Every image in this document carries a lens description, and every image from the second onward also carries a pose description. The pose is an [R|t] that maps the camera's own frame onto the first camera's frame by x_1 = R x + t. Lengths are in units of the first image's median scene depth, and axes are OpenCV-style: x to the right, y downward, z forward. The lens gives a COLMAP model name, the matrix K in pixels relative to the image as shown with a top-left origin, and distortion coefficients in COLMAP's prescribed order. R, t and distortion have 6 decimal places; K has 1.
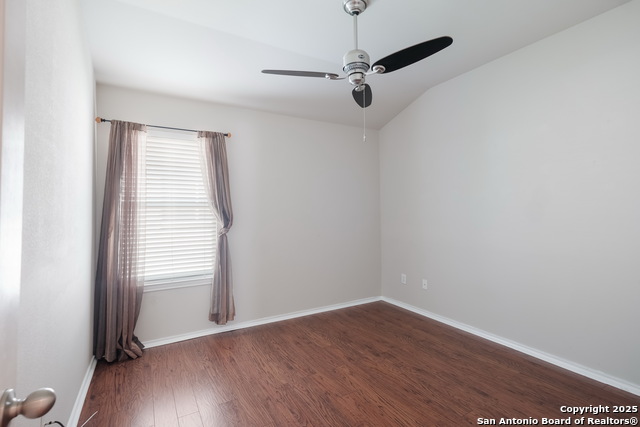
lens RADIAL K [[303.8, 0, 320.0], [0, 303.8, 213.5], [0, 0, 1]] dist [-0.000752, 0.000084]
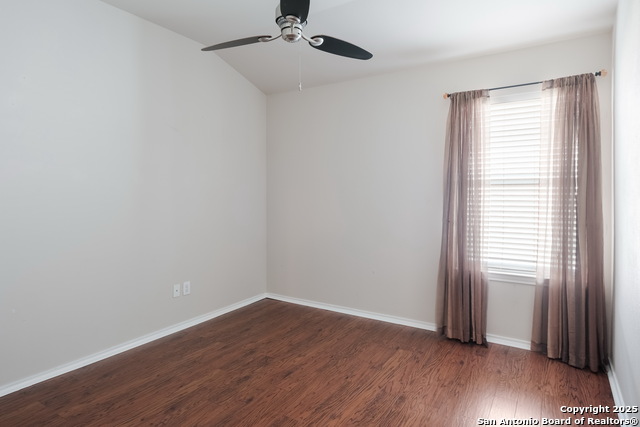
lens RADIAL K [[366.2, 0, 320.0], [0, 366.2, 213.5], [0, 0, 1]] dist [0.012786, 0.000393]
pose [[0.453784, 0.057283, -0.889269, 0.163700], [-0.002817, 0.998019, 0.062850, -0.003247], [0.891107, -0.026015, 0.453046, 0.086174]]
